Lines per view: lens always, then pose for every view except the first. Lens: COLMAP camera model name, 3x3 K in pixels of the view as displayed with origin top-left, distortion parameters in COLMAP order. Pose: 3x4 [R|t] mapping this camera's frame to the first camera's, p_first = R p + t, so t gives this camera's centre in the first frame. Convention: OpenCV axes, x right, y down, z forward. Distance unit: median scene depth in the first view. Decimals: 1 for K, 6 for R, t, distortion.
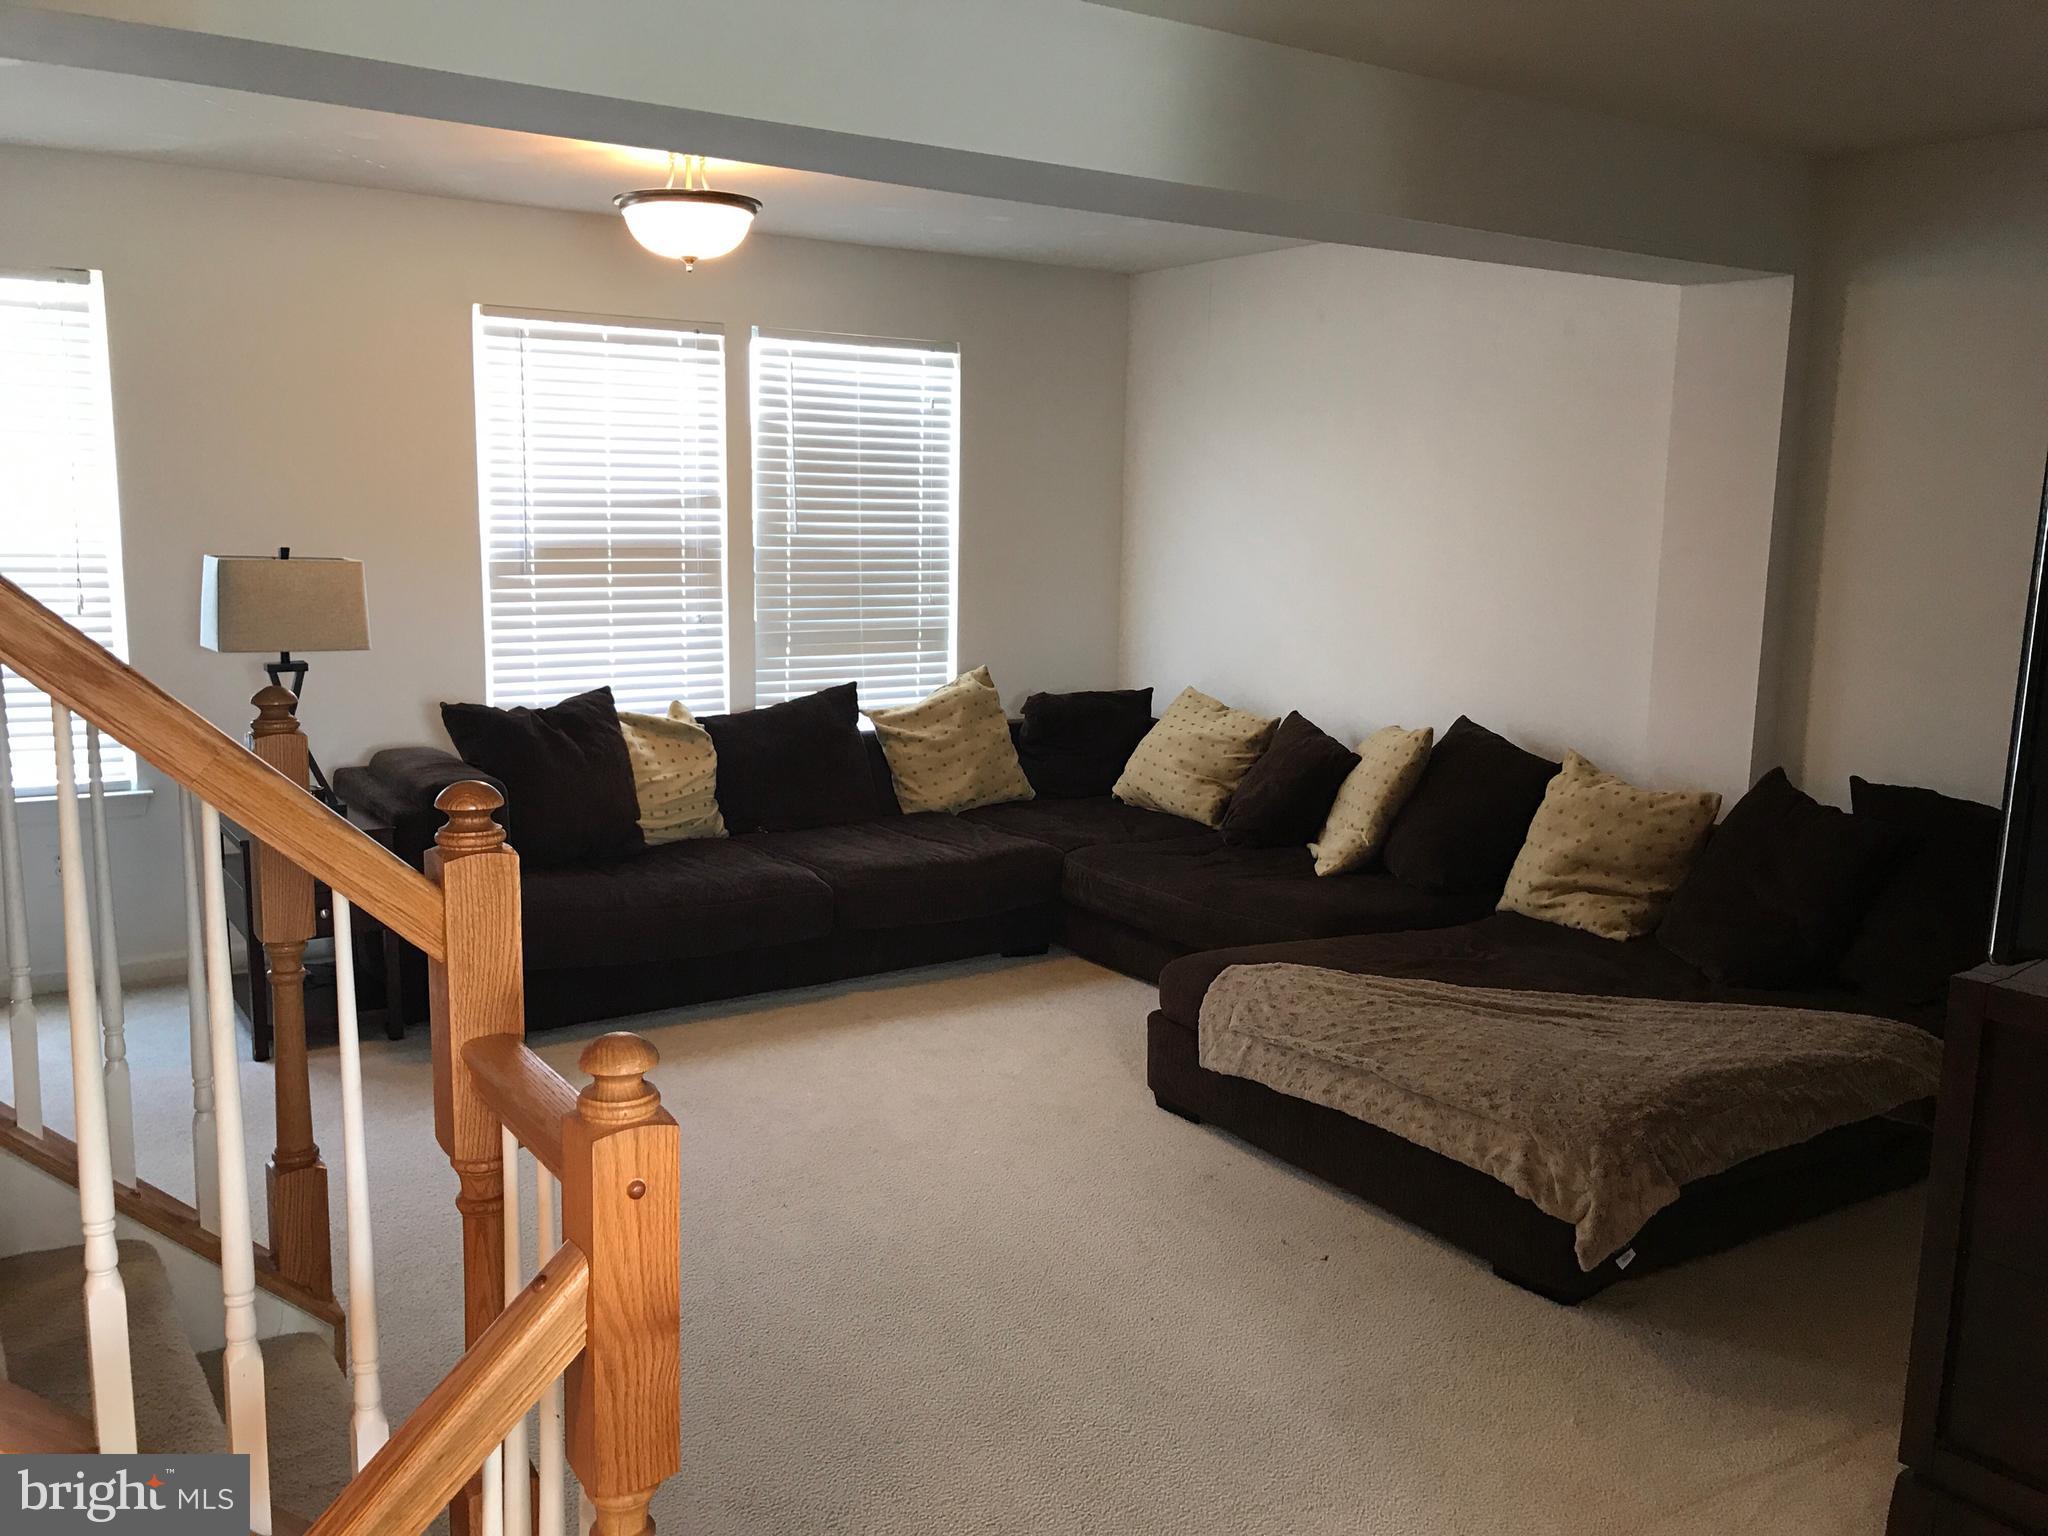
lens RADIAL K [[1687.3, 0, 1022.0], [0, 1687.3, 763.9], [0, 0, 1]] dist [0.031462, -0.031902]
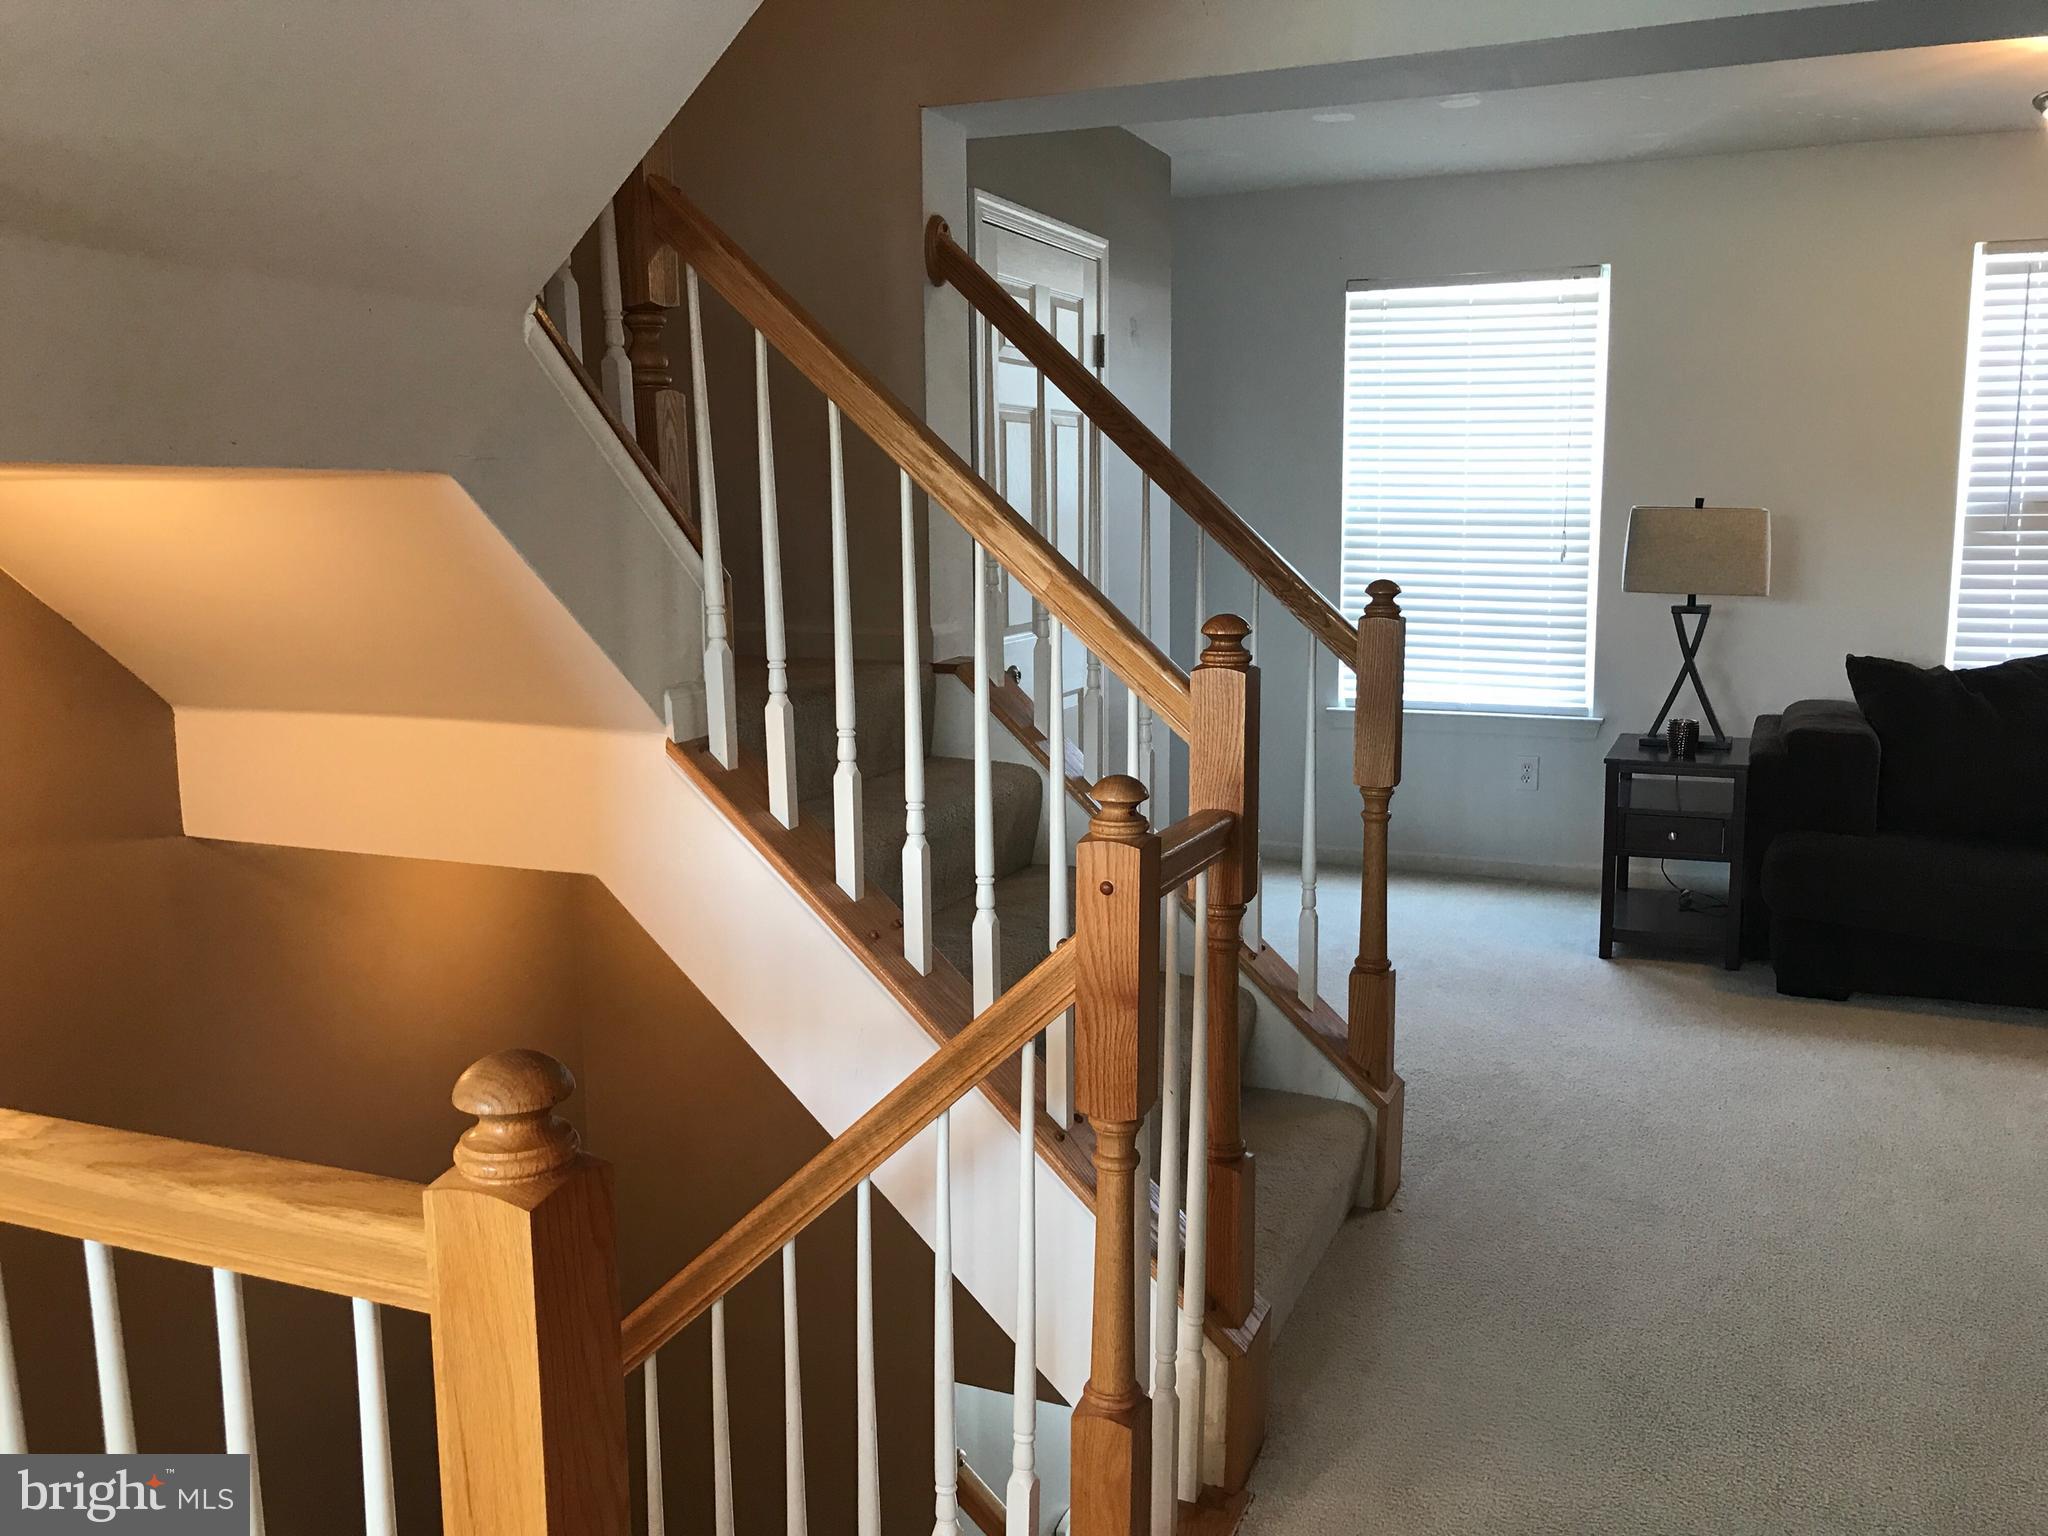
lens RADIAL K [[1687.3, 0, 1019.1], [0, 1687.3, 757.6], [0, 0, 1]] dist [0.031462, -0.031902]
pose [[0.538365, 0.106634, -0.835938, 0.226565], [-0.110527, 0.992328, 0.055401, 0.021933], [0.835432, 0.062568, 0.546020, 0.054105]]
